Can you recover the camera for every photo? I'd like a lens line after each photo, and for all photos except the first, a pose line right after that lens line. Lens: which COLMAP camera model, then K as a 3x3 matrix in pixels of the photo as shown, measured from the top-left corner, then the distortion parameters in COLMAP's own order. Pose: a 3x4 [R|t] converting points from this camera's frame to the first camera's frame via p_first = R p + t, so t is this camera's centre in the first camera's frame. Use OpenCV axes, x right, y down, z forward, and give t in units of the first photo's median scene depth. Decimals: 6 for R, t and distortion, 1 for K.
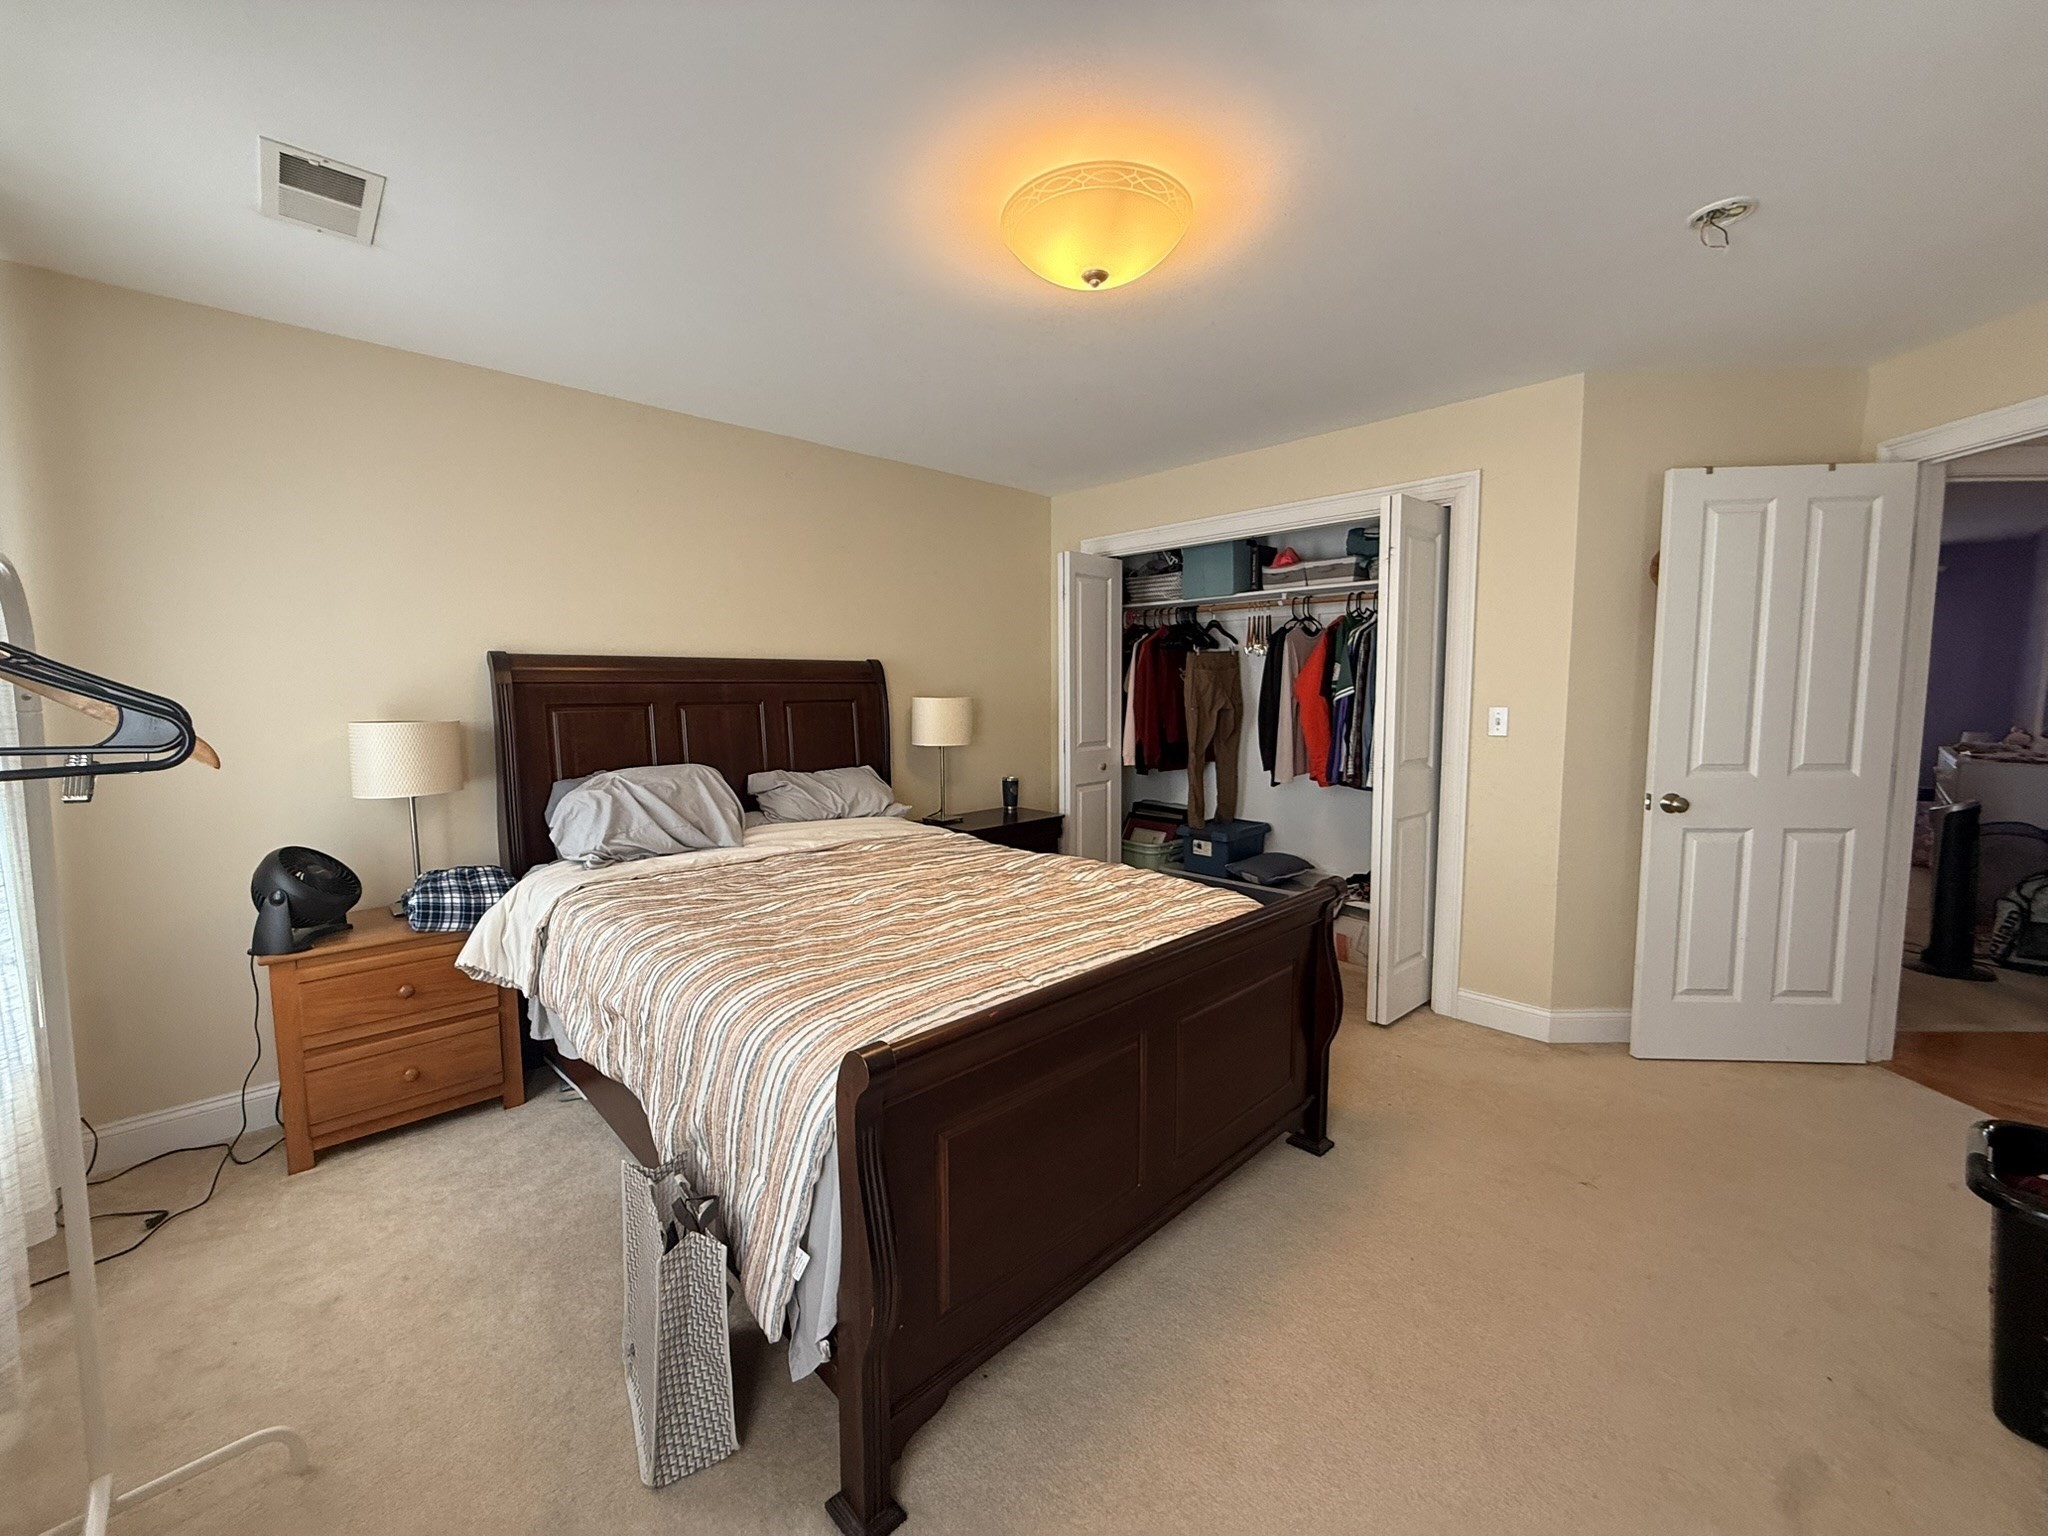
lens RADIAL K [[810.1, 0, 1014.0], [0, 810.1, 766.8], [0, 0, 1]] dist [-0.002511, -0.000335]
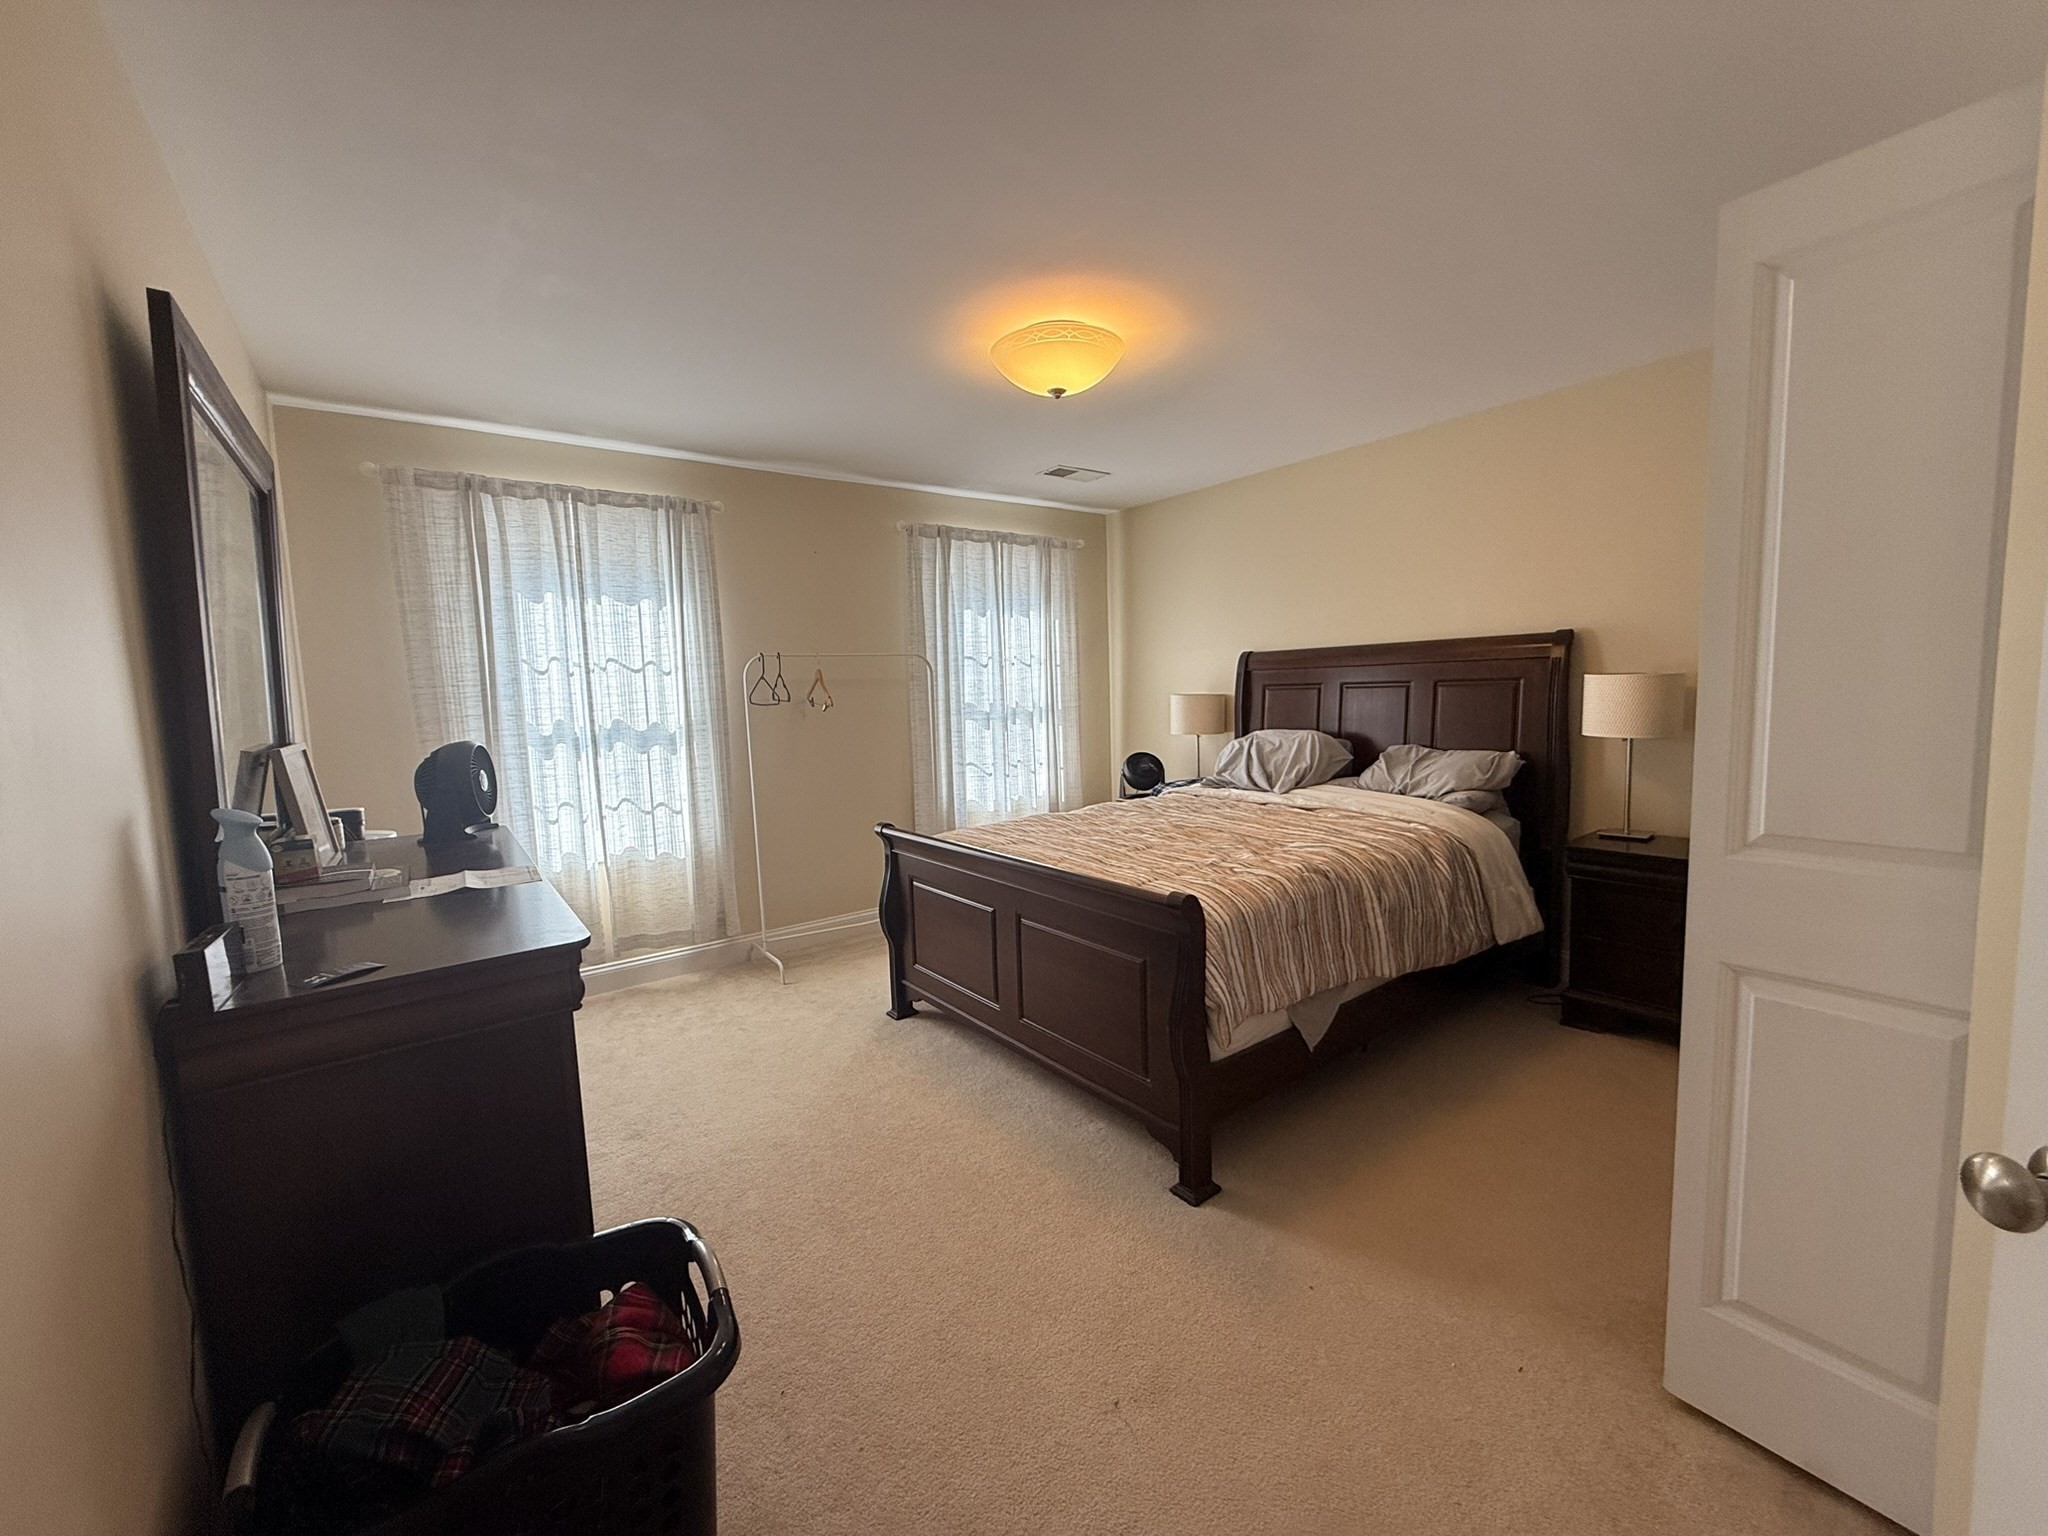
lens RADIAL K [[810.1, 0, 1014.0], [0, 810.1, 766.8], [0, 0, 1]] dist [-0.002511, -0.000335]
pose [[-0.098398, 0.102756, -0.989828, 1.008429], [-0.055079, 0.992568, 0.108516, -0.067473], [0.993622, 0.065197, -0.092007, 0.700904]]
